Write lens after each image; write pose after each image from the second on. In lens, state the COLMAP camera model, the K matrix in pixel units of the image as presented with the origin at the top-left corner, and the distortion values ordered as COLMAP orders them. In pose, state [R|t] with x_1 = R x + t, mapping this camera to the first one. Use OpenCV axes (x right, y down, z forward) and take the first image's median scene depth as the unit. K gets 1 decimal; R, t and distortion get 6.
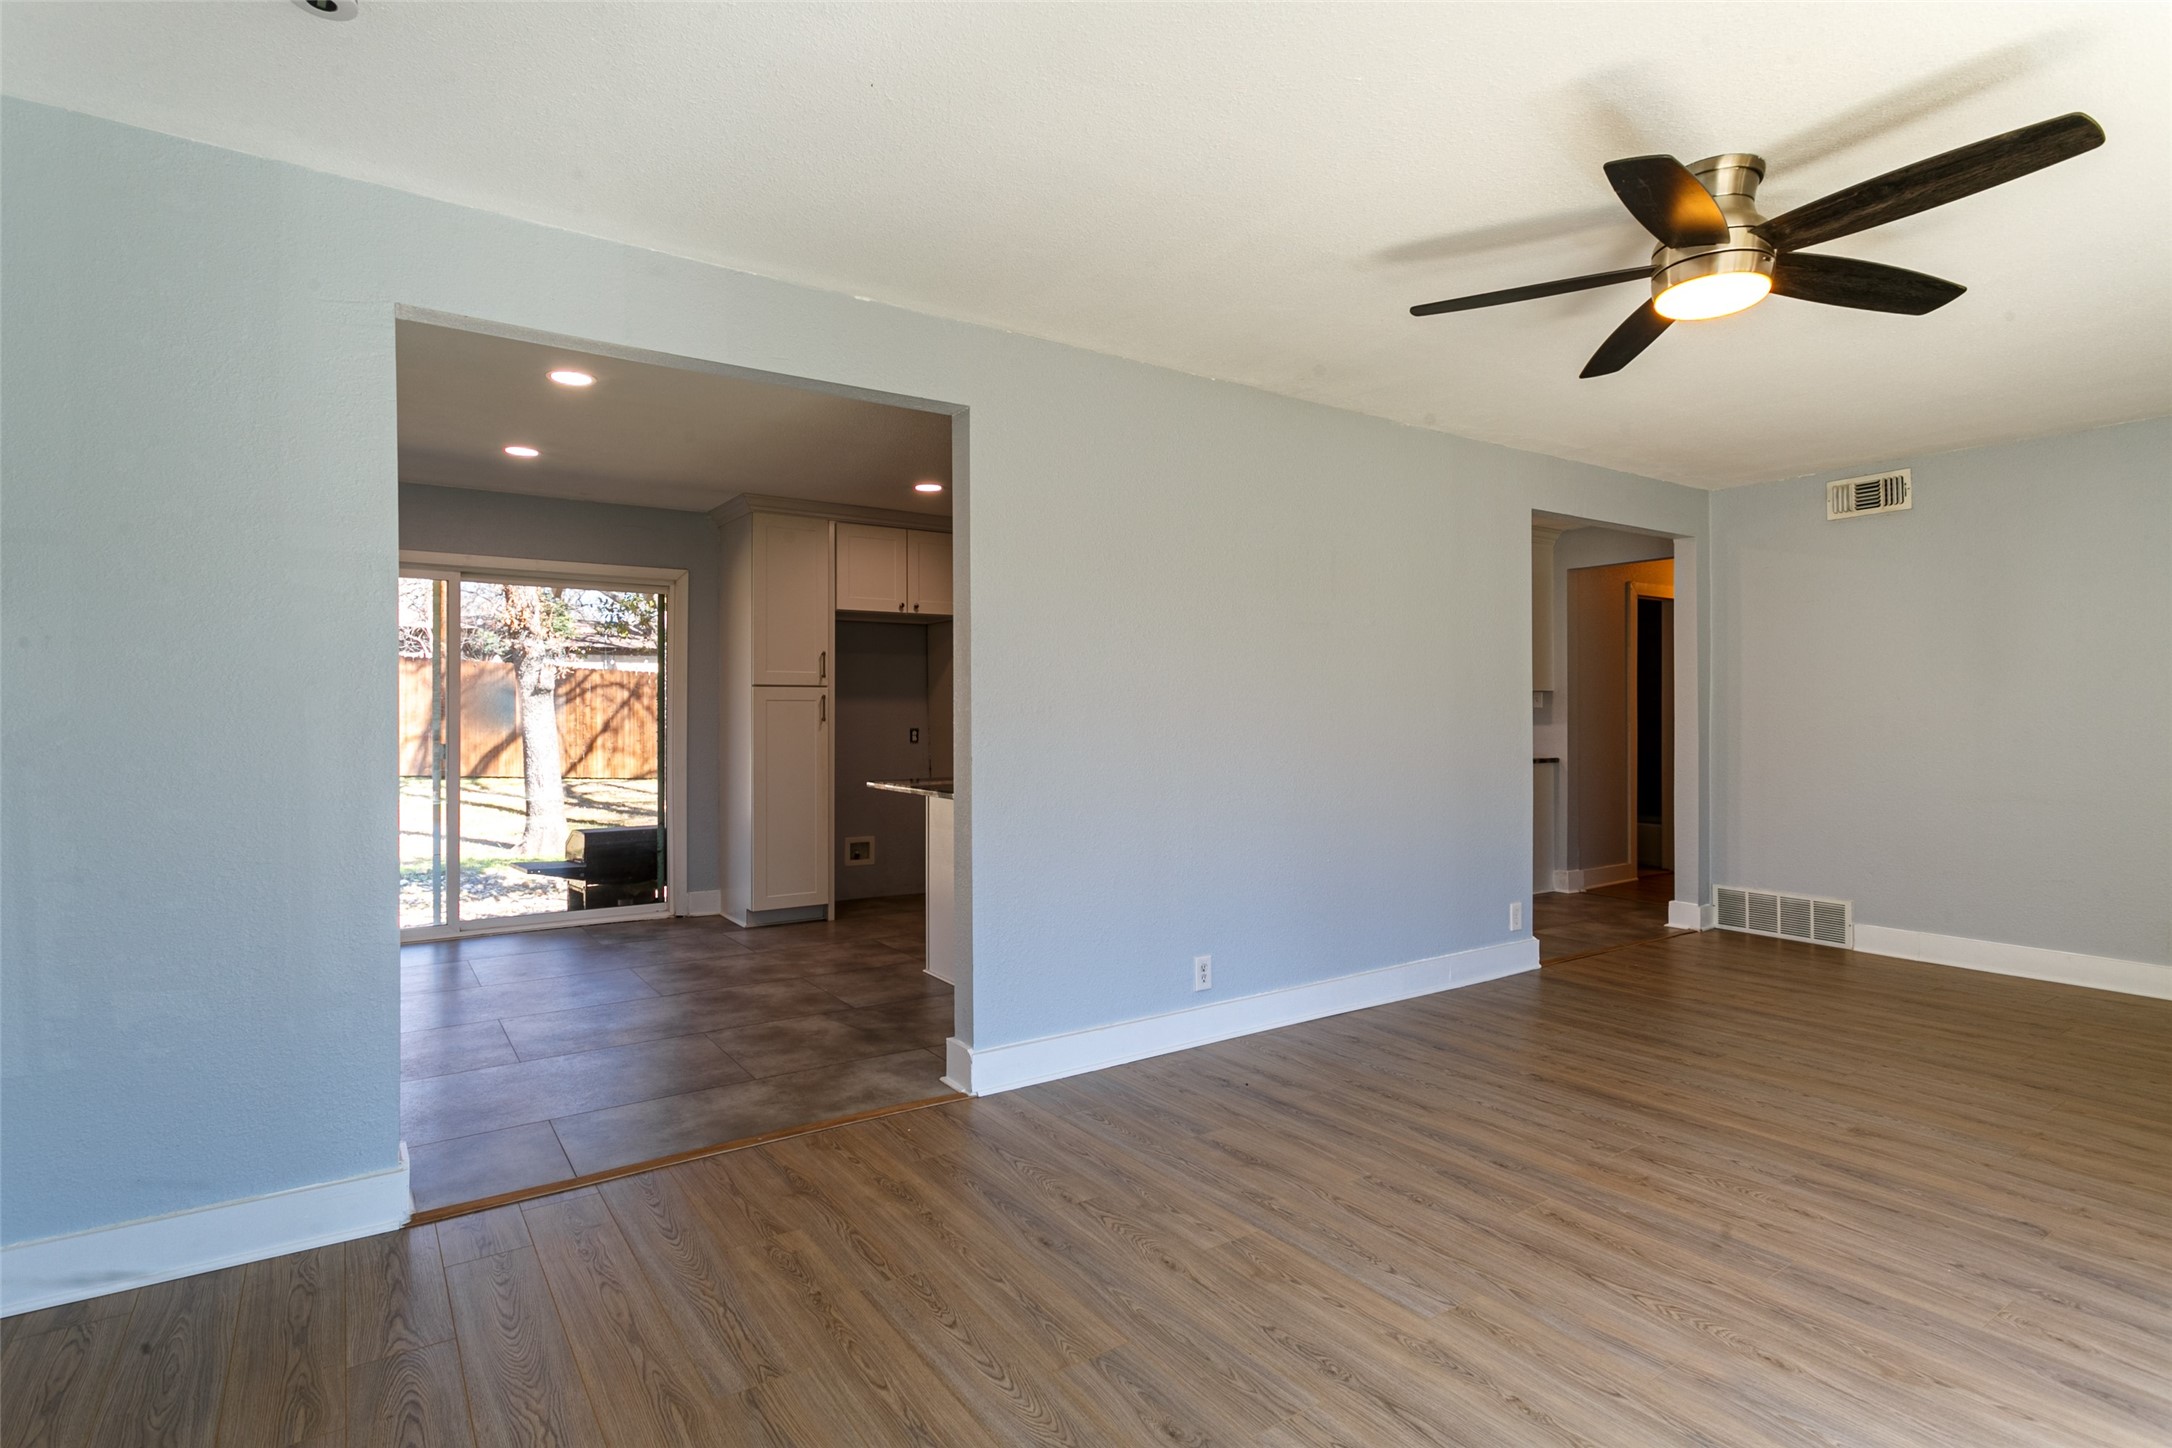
lens RADIAL K [[1063.4, 0, 1044.0], [0, 1063.4, 716.5], [0, 0, 1]] dist [0.003494, 0.000941]
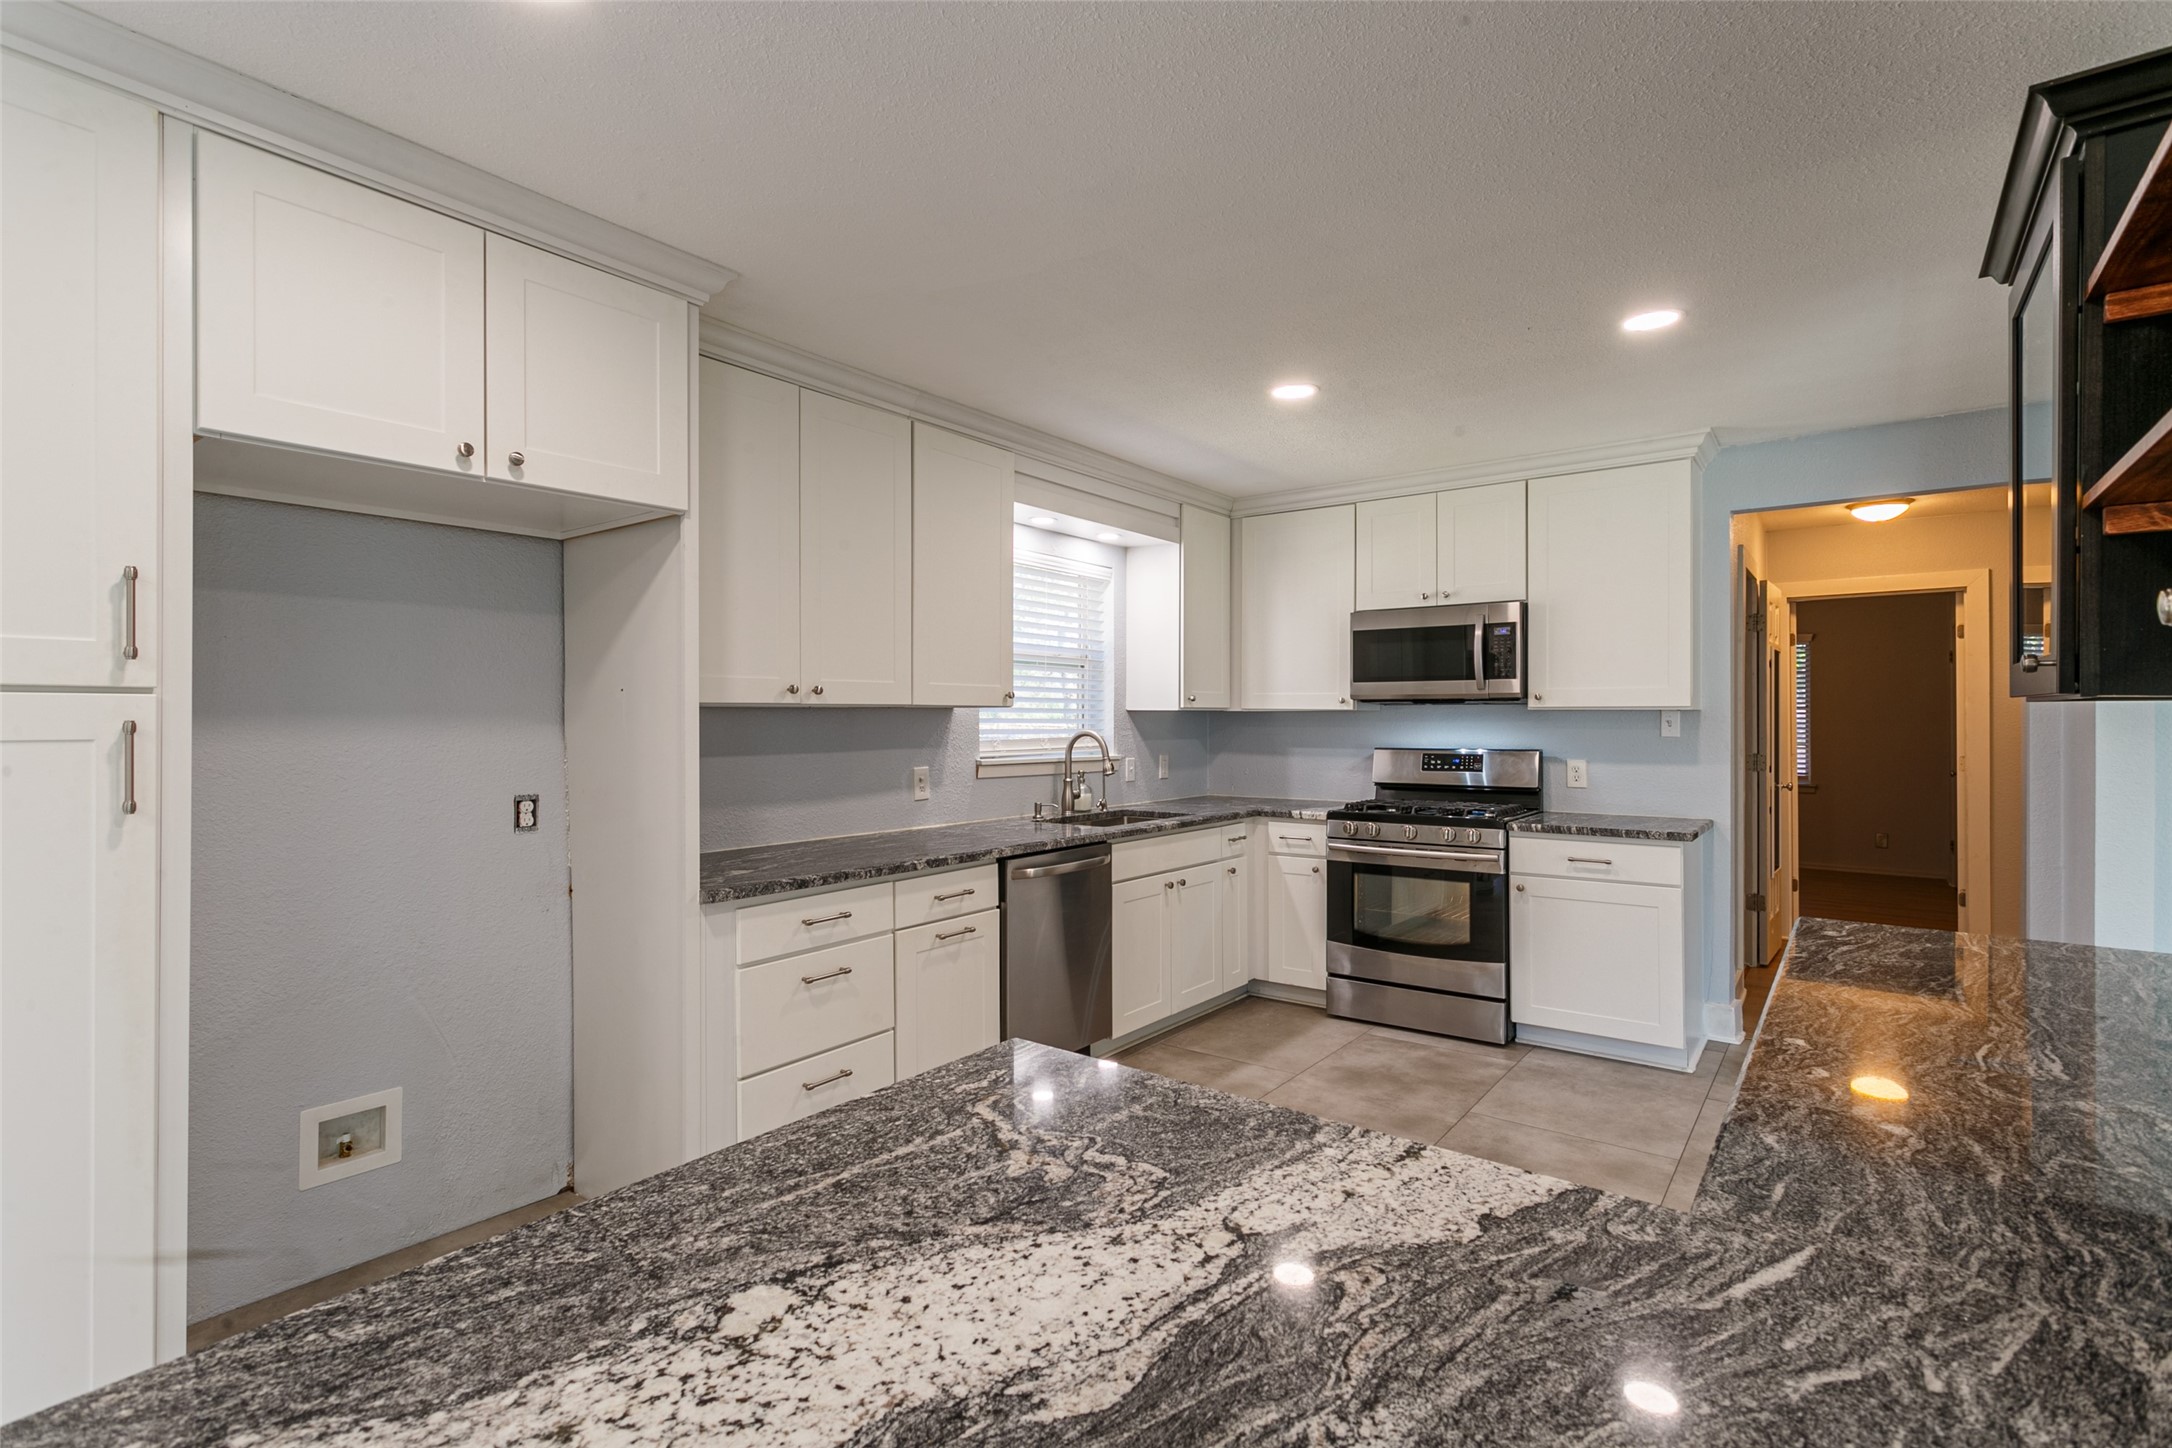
lens RADIAL K [[1020.5, 0, 1088.3], [0, 1020.5, 715.1], [0, 0, 1]] dist [0.004228, -0.000073]
pose [[0.943221, 0.003125, 0.332152, -0.101292], [-0.002066, 0.999992, -0.003544, -0.037276], [-0.332160, 0.002656, 0.943219, 1.156121]]
